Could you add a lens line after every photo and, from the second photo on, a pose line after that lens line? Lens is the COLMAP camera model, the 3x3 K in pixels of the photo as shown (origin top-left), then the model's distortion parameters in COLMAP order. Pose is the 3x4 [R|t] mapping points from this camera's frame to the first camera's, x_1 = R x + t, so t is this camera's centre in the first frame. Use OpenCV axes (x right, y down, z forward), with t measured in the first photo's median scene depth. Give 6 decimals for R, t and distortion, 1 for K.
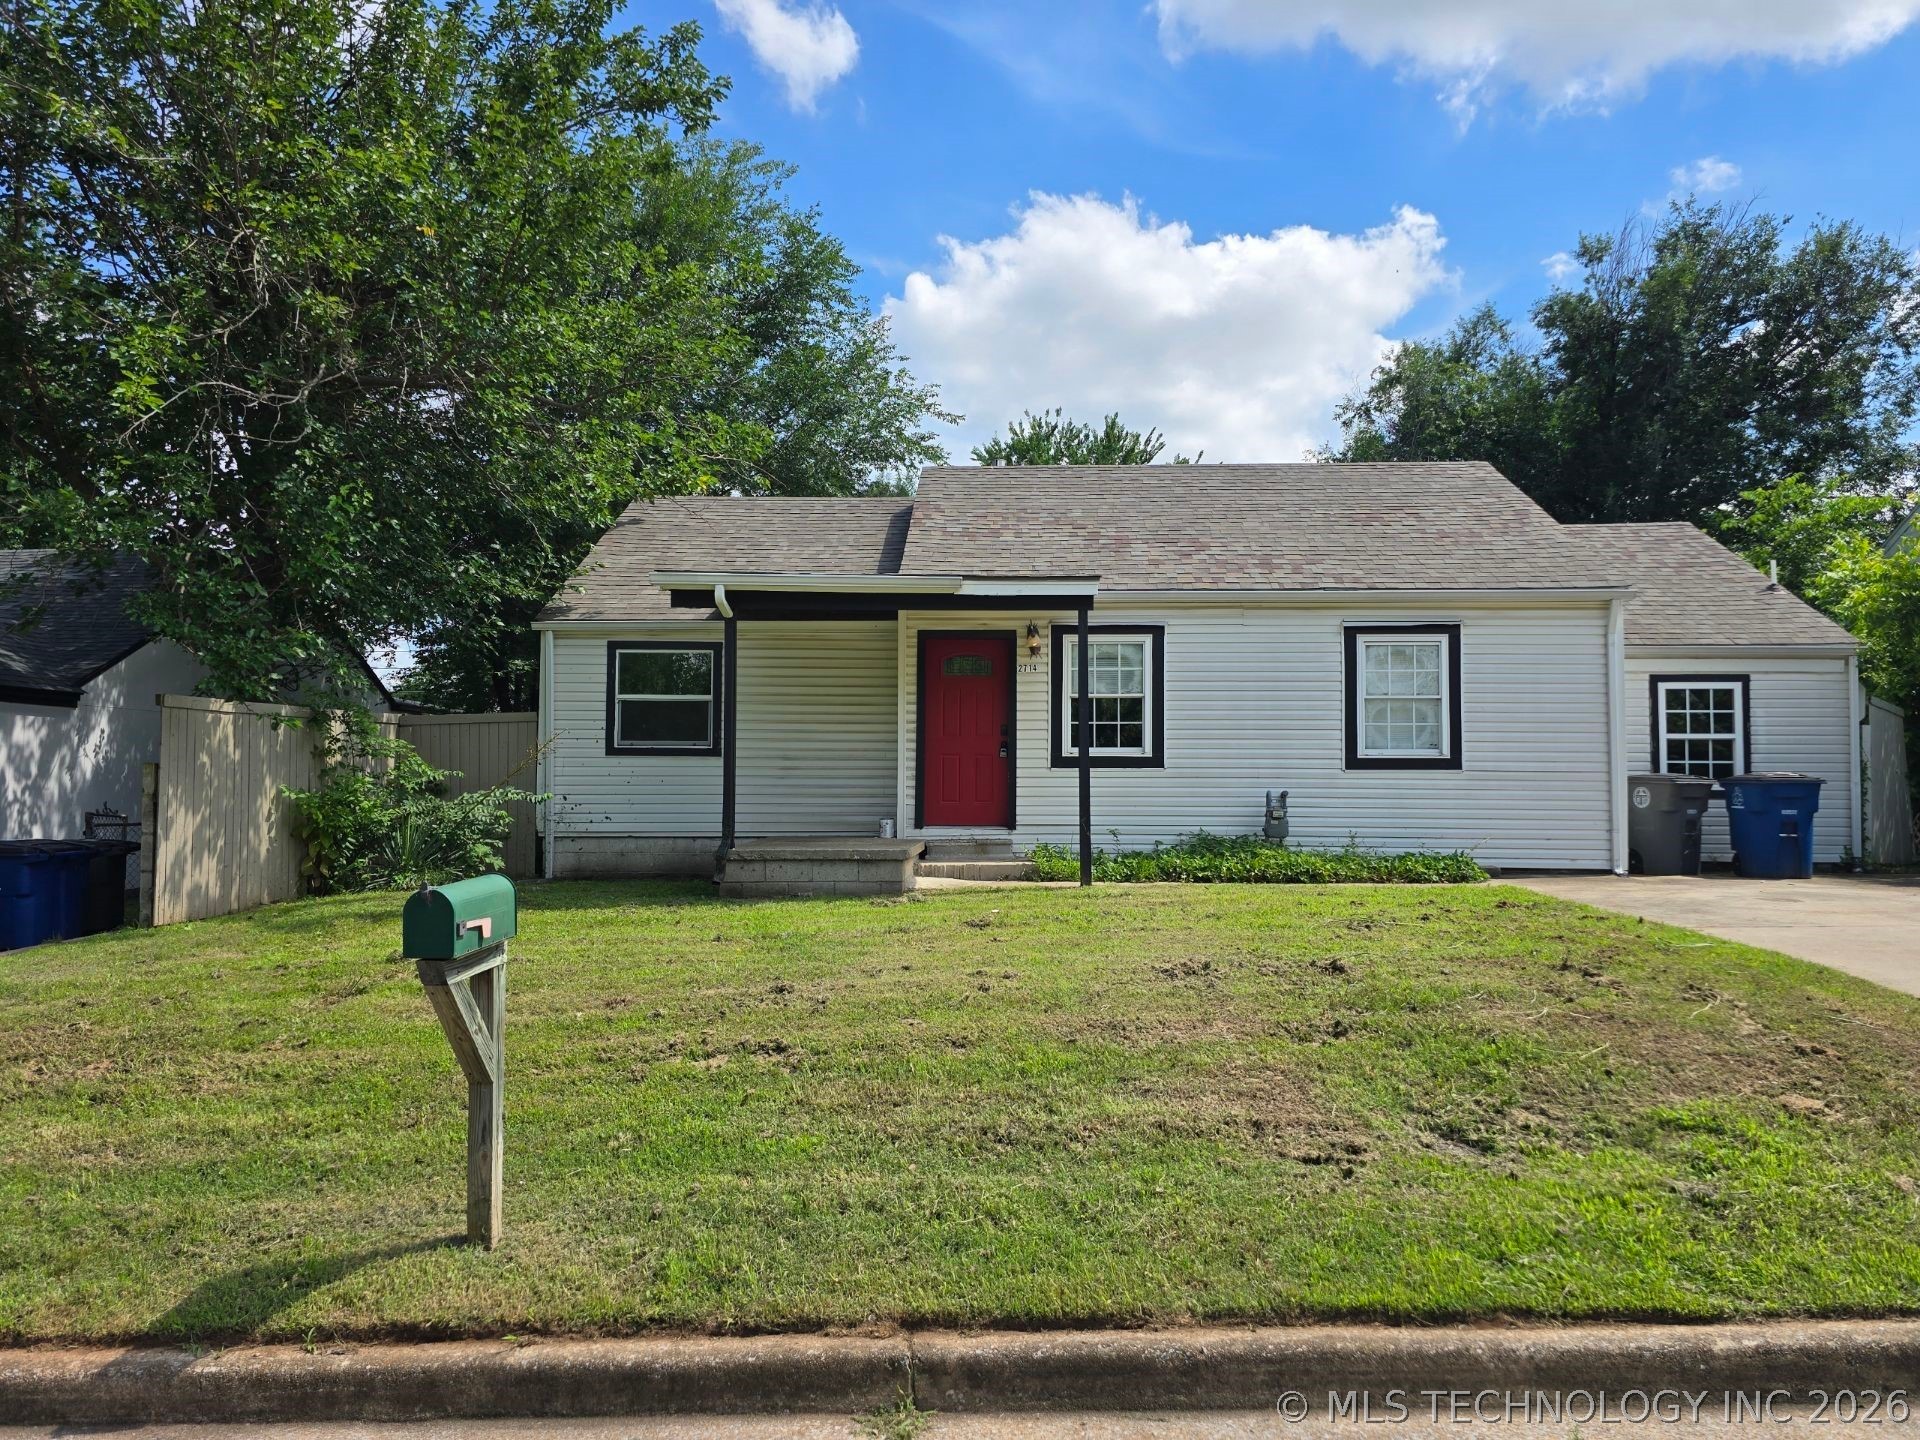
lens RADIAL K [[1265.6, 0, 960.0], [0, 1265.6, 720.0], [0, 0, 1]] dist [0.053310, -0.062747]
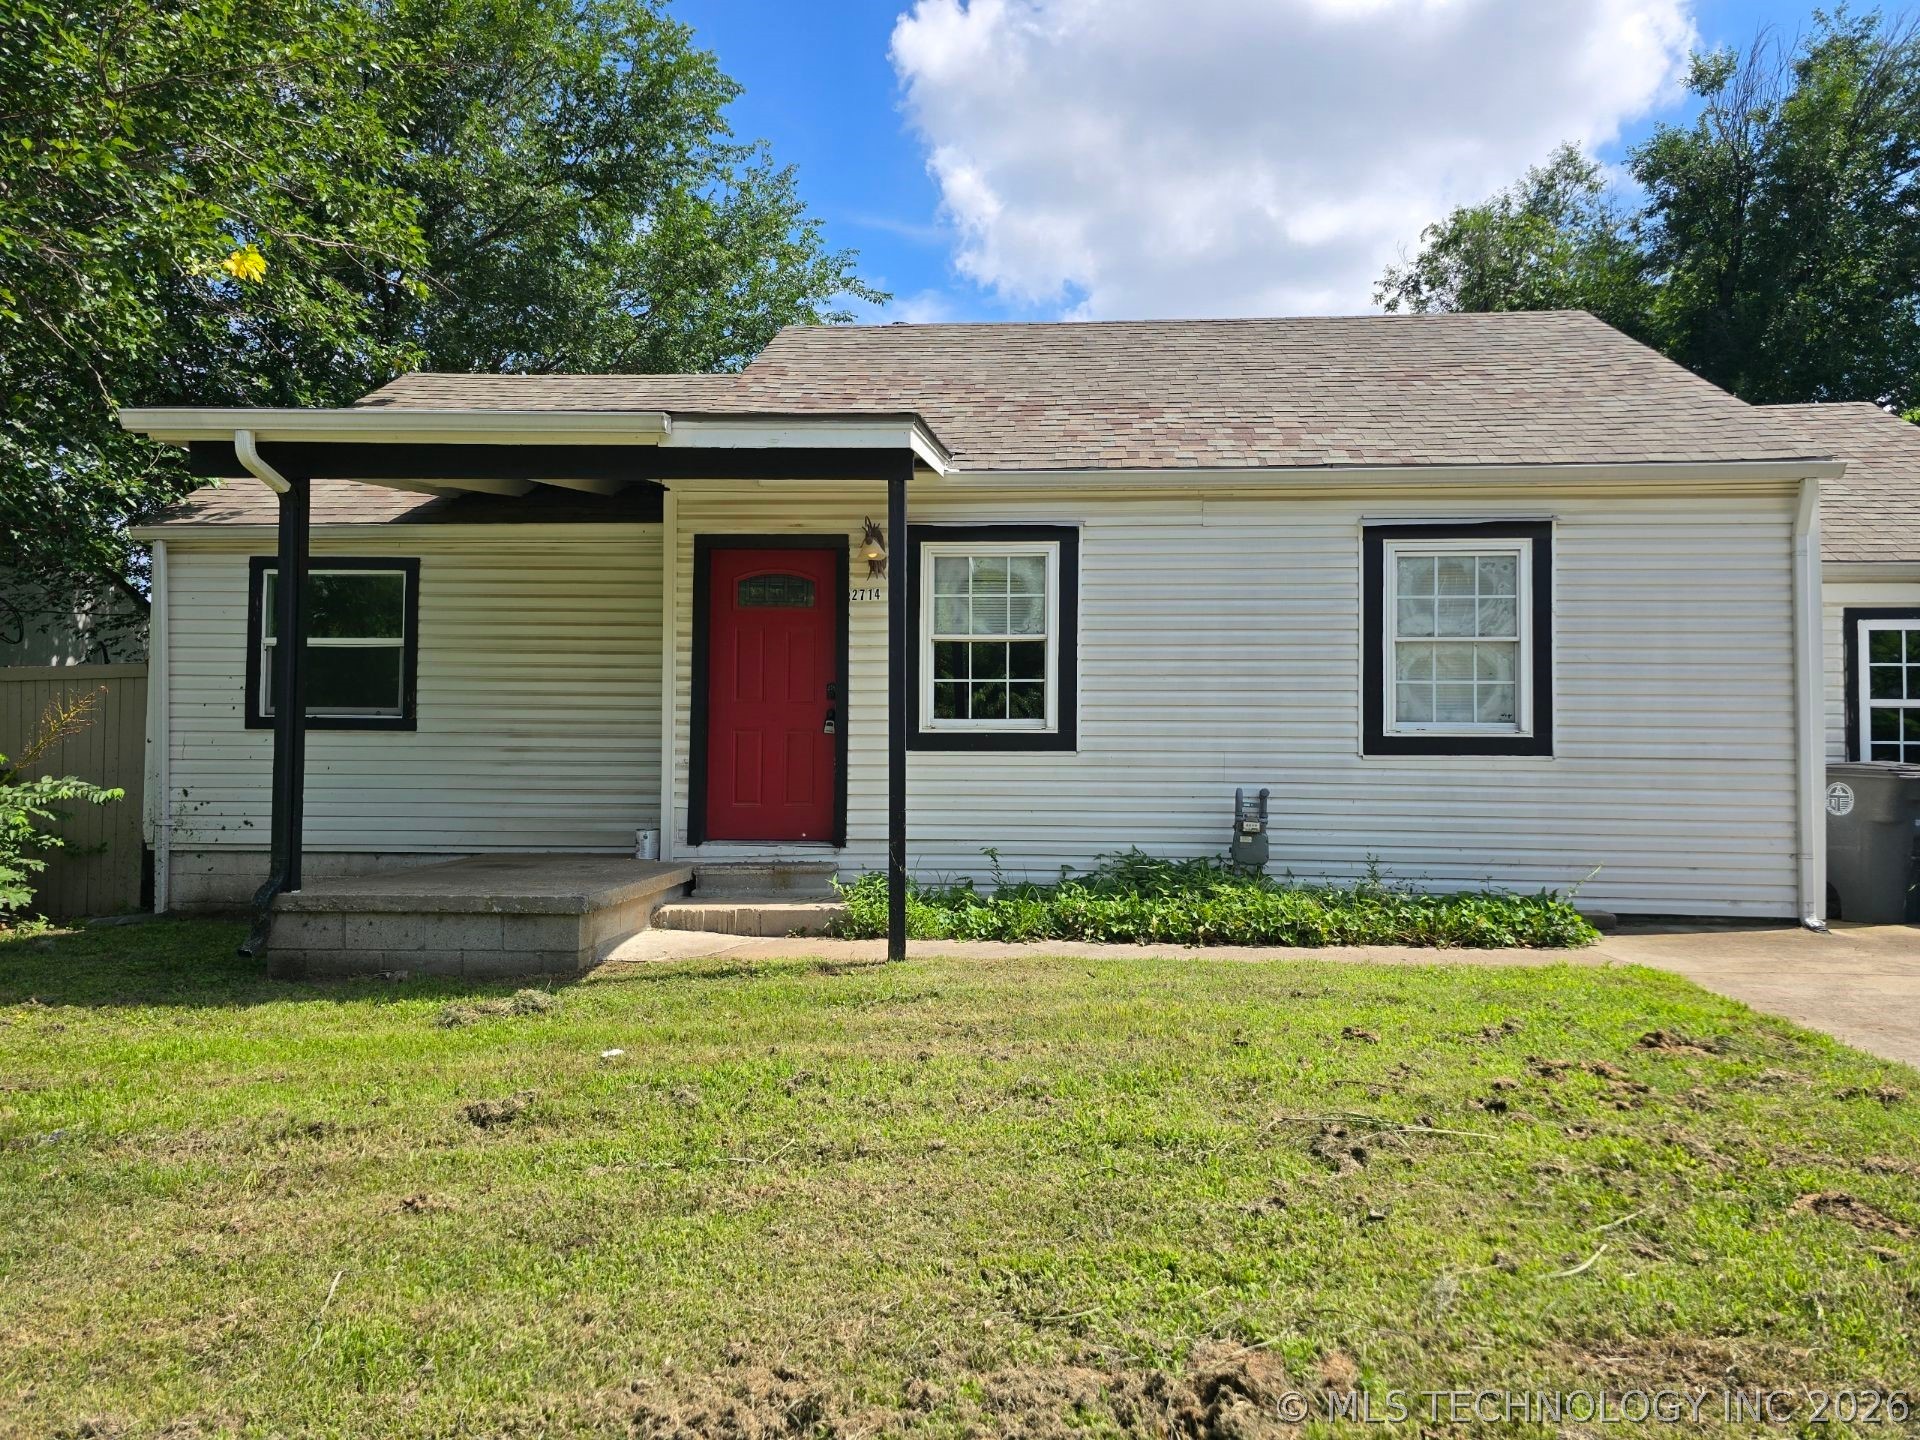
lens RADIAL K [[1280.9, 0, 963.7], [0, 1280.9, 715.7], [0, 0, 1]] dist [0.062721, -0.062256]
pose [[0.999525, 0.002132, -0.030751, 0.123784], [-0.001547, 0.999817, 0.019047, 0.007767], [0.030786, -0.018991, 0.999346, 0.353851]]
